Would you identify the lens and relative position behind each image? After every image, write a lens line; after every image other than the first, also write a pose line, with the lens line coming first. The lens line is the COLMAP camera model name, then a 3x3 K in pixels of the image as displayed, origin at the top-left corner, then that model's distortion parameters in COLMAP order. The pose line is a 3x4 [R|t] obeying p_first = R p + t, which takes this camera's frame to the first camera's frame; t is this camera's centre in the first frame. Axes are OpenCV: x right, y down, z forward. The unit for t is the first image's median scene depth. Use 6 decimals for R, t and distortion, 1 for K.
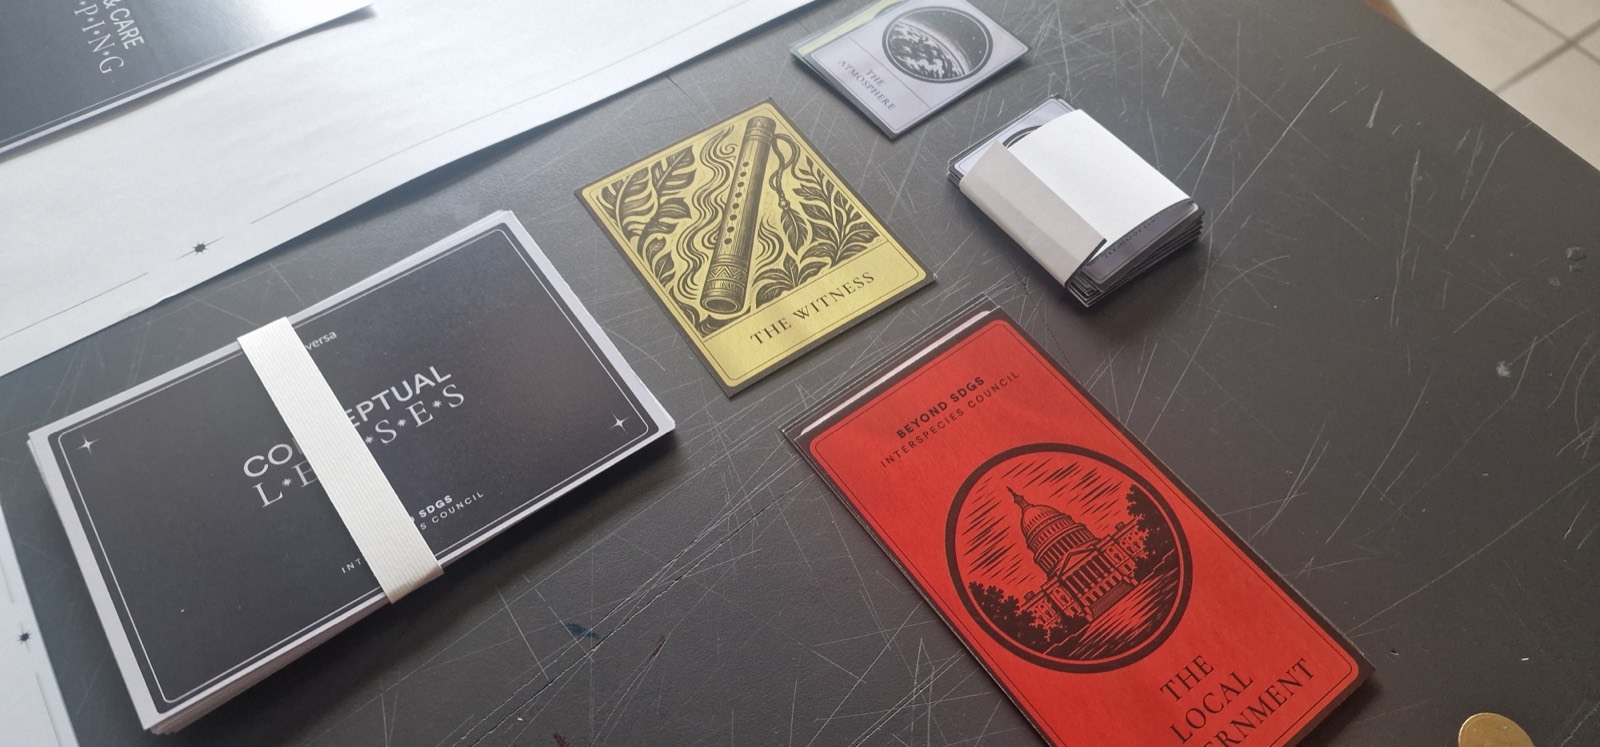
lens RADIAL K [[990.9, 0, 800.0], [0, 990.9, 373.5], [0, 0, 1]] dist [0.031286, -0.052265]
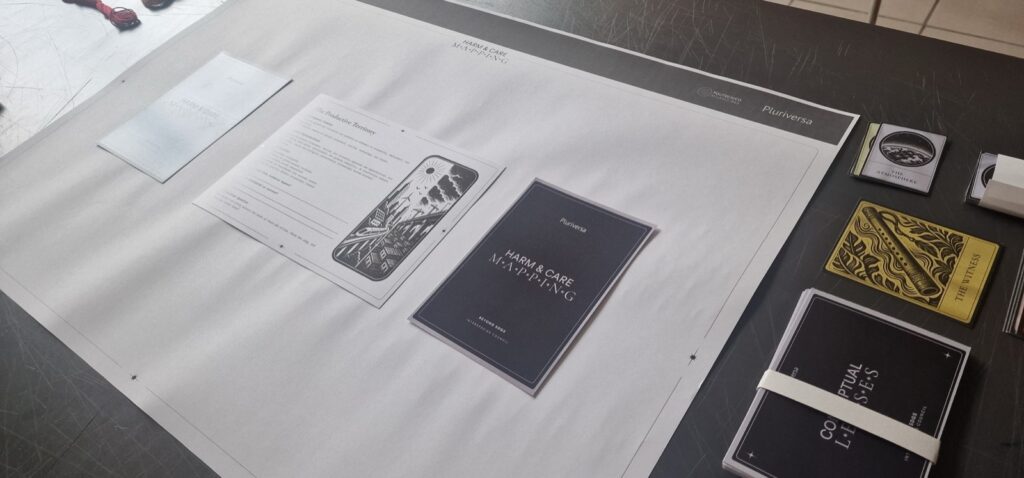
lens RADIAL K [[634.2, 0, 512.0], [0, 634.2, 239.0], [0, 0, 1]] dist [0.031286, -0.052265]
pose [[0.930156, -0.359237, 0.075882, -0.937469], [0.367121, 0.913149, -0.177147, -0.247608], [-0.005653, 0.192632, 0.981255, -0.360546]]
